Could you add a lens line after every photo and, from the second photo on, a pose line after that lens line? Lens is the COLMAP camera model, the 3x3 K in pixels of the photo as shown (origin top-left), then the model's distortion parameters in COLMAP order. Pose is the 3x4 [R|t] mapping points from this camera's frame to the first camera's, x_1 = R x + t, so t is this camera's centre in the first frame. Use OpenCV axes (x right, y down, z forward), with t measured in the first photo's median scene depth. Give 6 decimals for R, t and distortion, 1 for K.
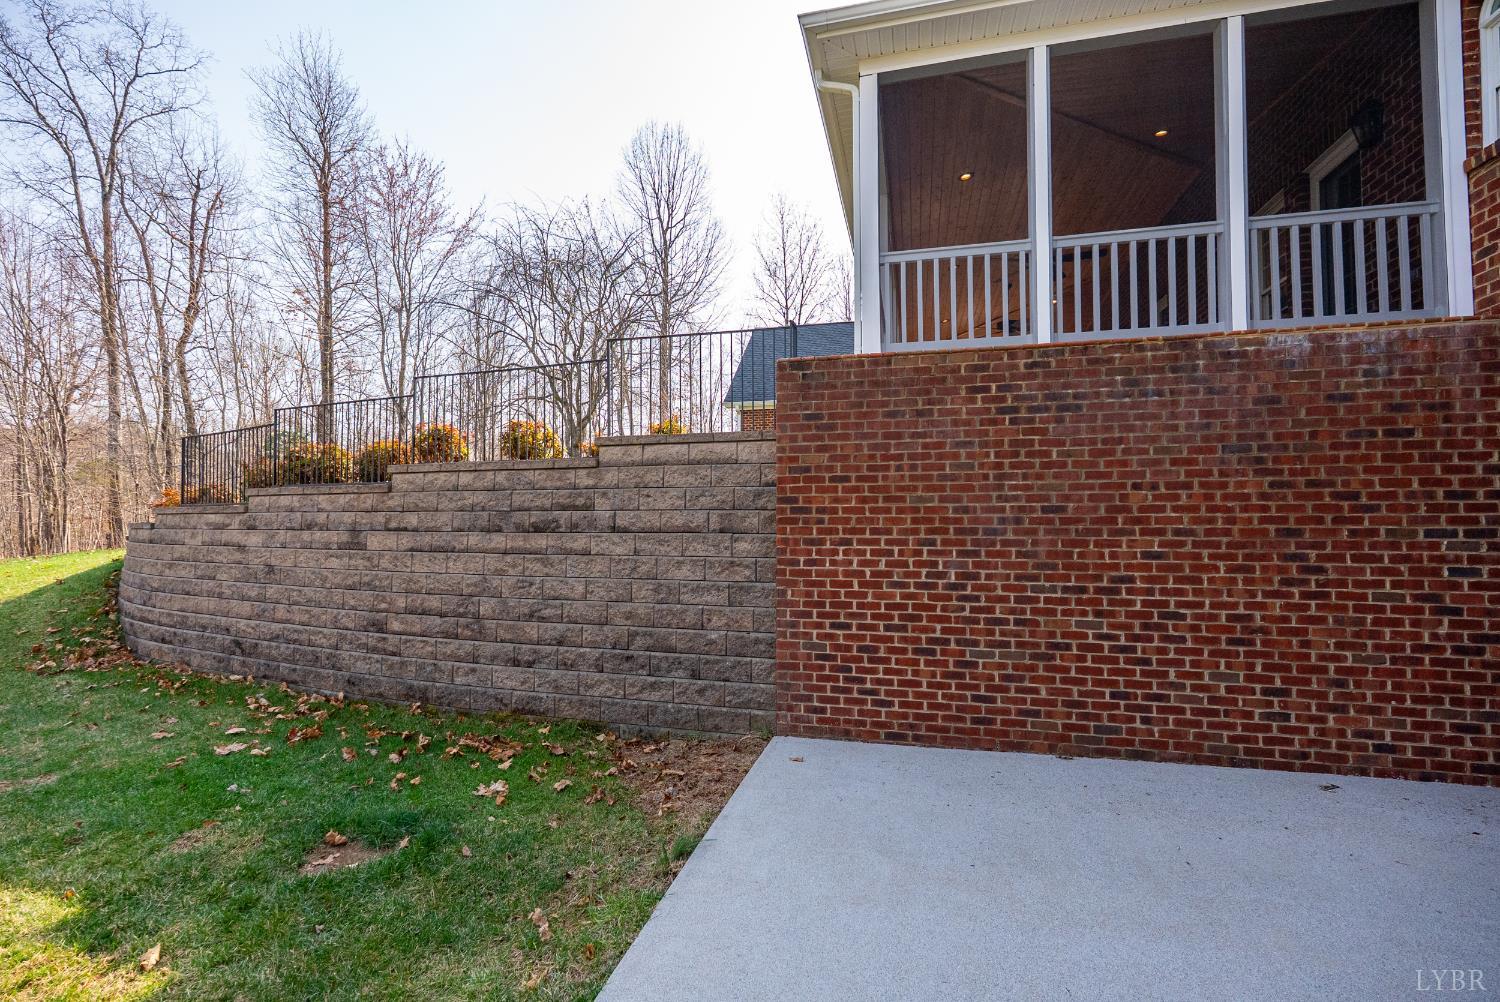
lens RADIAL K [[657.1, 0, 750.0], [0, 657.1, 501.0], [0, 0, 1]] dist [-0.000250, 0.000060]
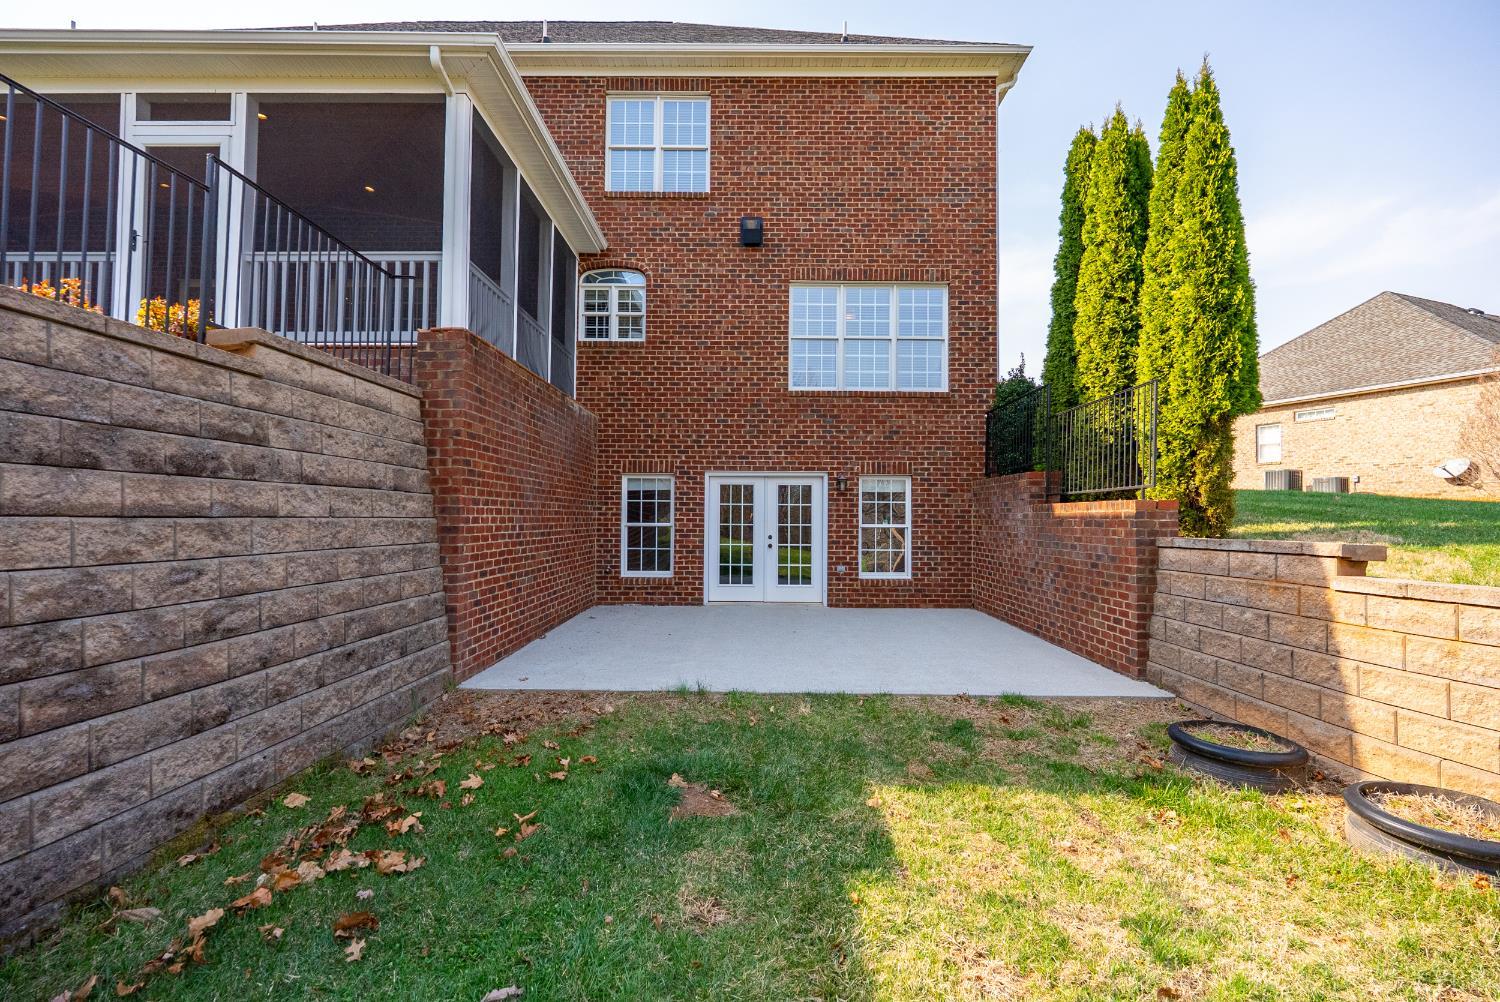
lens RADIAL K [[662.0, 0, 750.0], [0, 662.0, 501.0], [0, 0, 1]] dist [-0.002601, -0.000139]
pose [[-0.239151, 0.024917, 0.970663, -0.939236], [-0.031522, 0.998945, -0.033410, 0.071185], [-0.970471, -0.038588, -0.238113, 0.689749]]
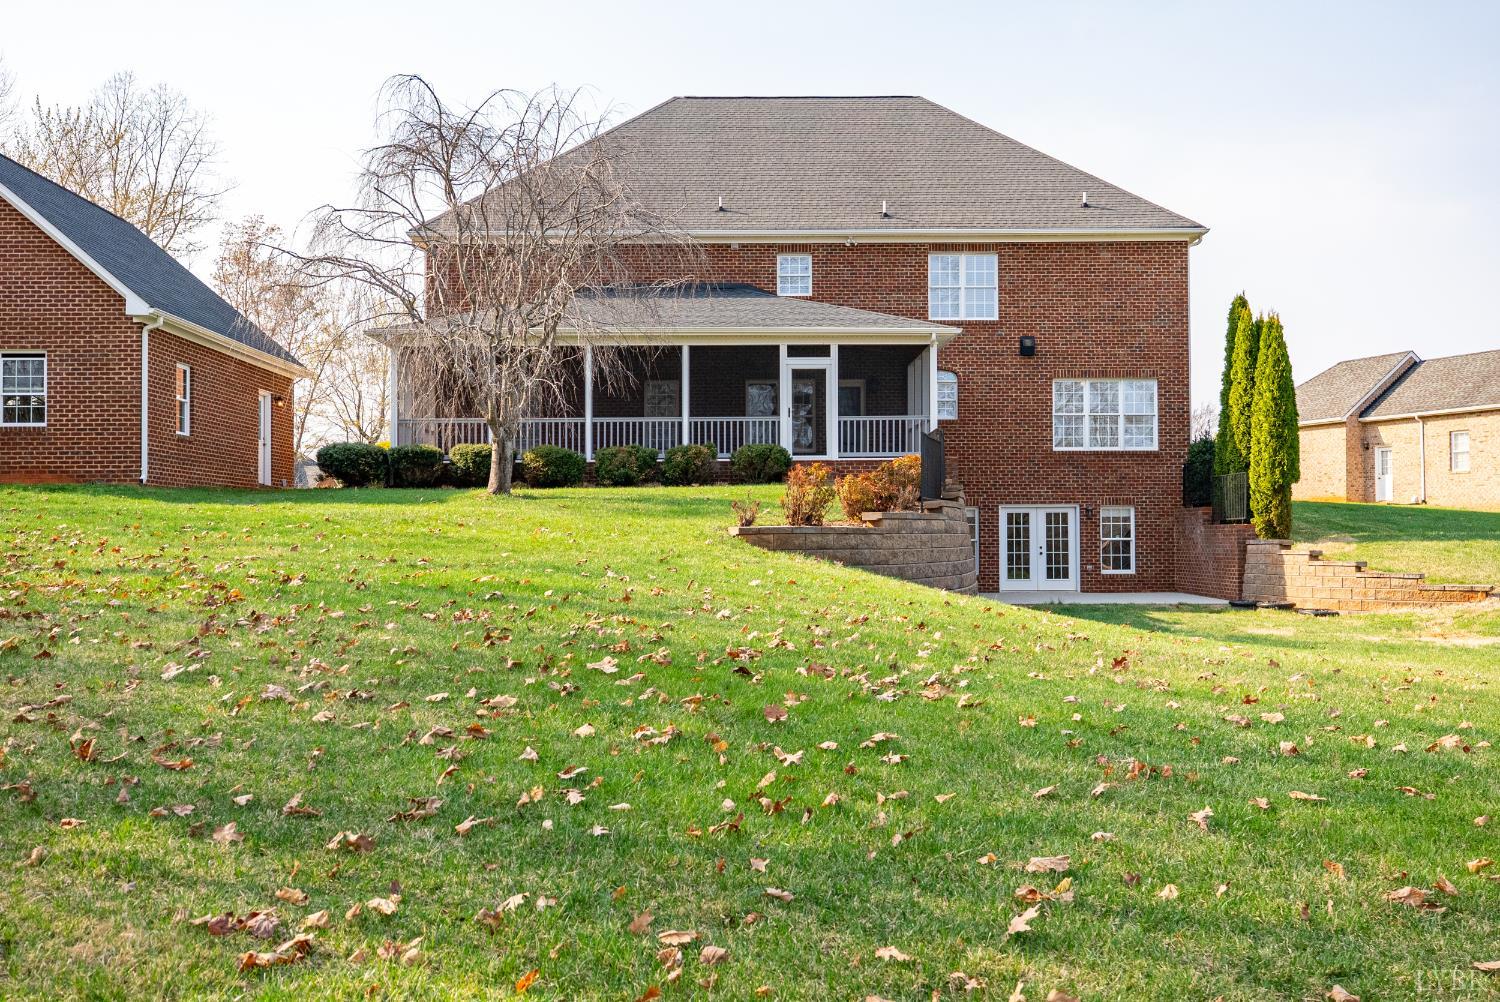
lens RADIAL K [[1491.5, 0, 750.0], [0, 1491.5, 501.0], [0, 0, 1]] dist [0.018306, 0.008134]
pose [[-0.252642, 0.028032, 0.967154, -4.657818], [-0.019182, 0.999239, -0.033973, 0.144503], [-0.967370, -0.027135, -0.251912, 2.811073]]
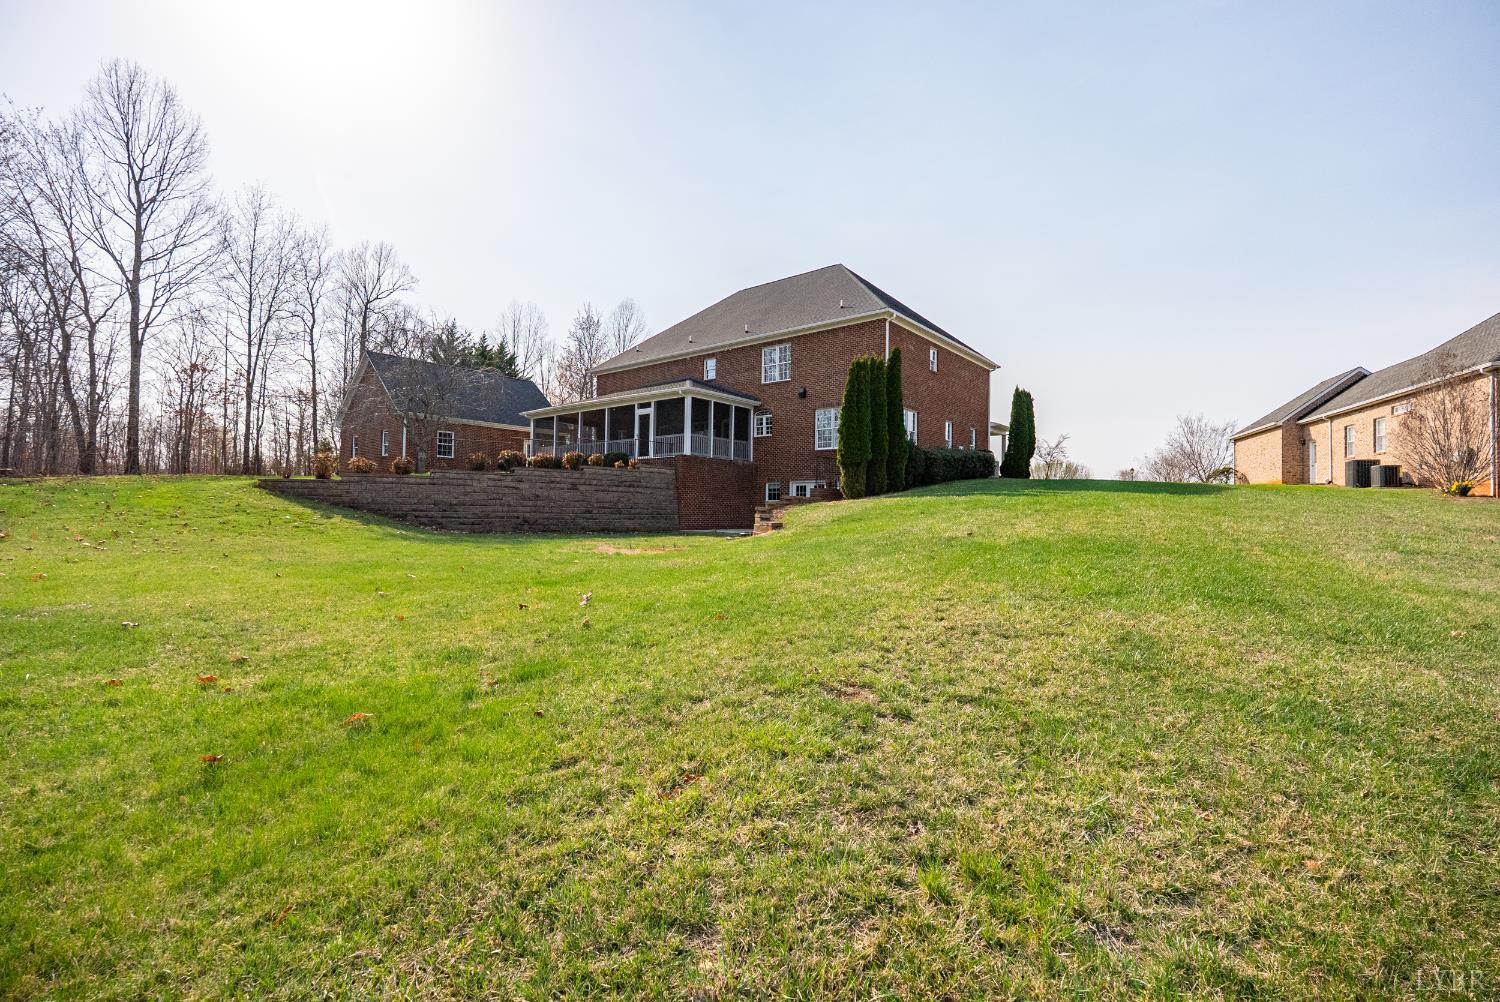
lens RADIAL K [[657.1, 0, 750.0], [0, 657.1, 501.0], [0, 0, 1]] dist [-0.000250, 0.000060]
pose [[0.430317, 0.028803, 0.902218, -3.583100], [-0.038444, 0.999169, -0.013562, 0.156026], [-0.901859, -0.028849, 0.431066, -1.364730]]
